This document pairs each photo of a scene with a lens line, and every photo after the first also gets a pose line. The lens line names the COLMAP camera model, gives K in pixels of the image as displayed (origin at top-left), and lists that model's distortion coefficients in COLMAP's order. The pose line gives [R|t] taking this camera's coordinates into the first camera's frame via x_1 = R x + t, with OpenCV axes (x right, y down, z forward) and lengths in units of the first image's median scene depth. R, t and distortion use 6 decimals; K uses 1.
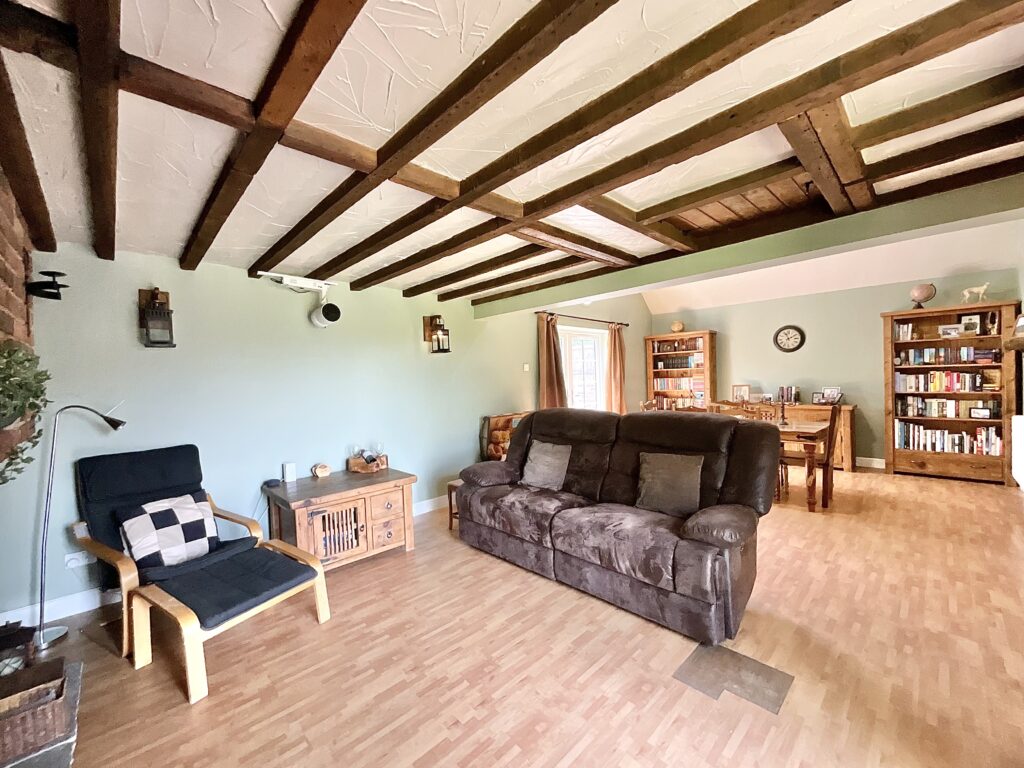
lens RADIAL K [[416.1, 0, 511.2], [0, 416.1, 382.2], [0, 0, 1]] dist [-0.000322, 0.000384]
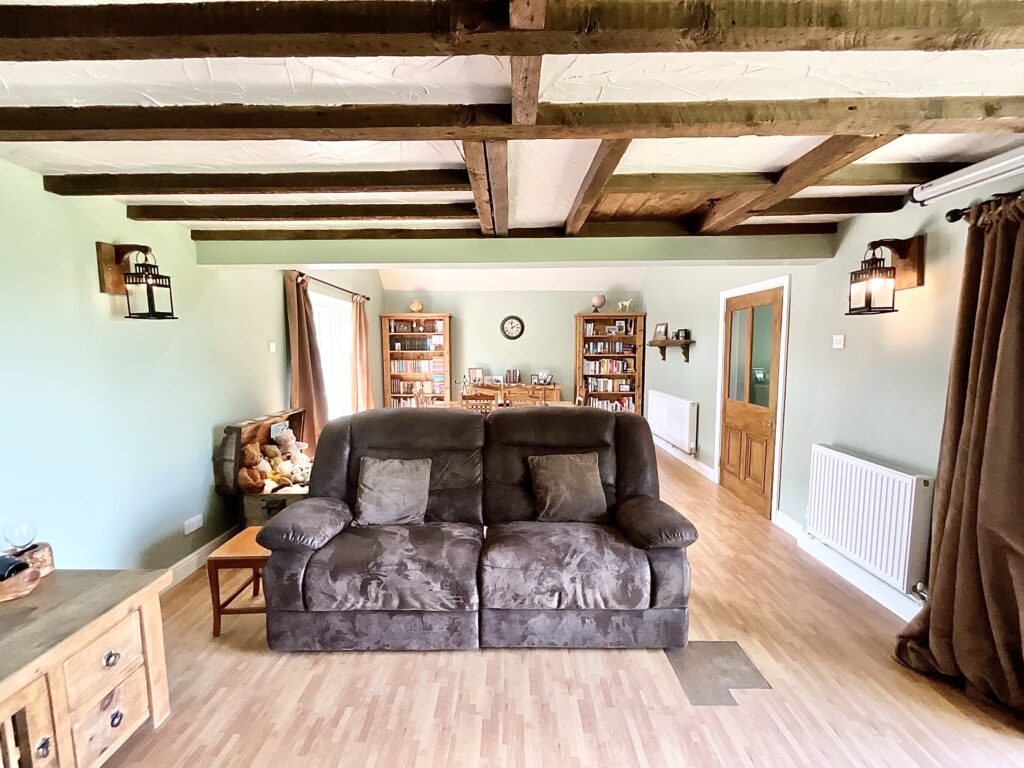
lens RADIAL K [[416.1, 0, 511.2], [0, 416.1, 382.2], [0, 0, 1]] dist [-0.000322, 0.000384]
pose [[0.697456, -0.031024, 0.715956, -0.207284], [-0.010375, 0.998521, 0.053375, -0.020483], [-0.716552, -0.044655, 0.696102, 0.263815]]
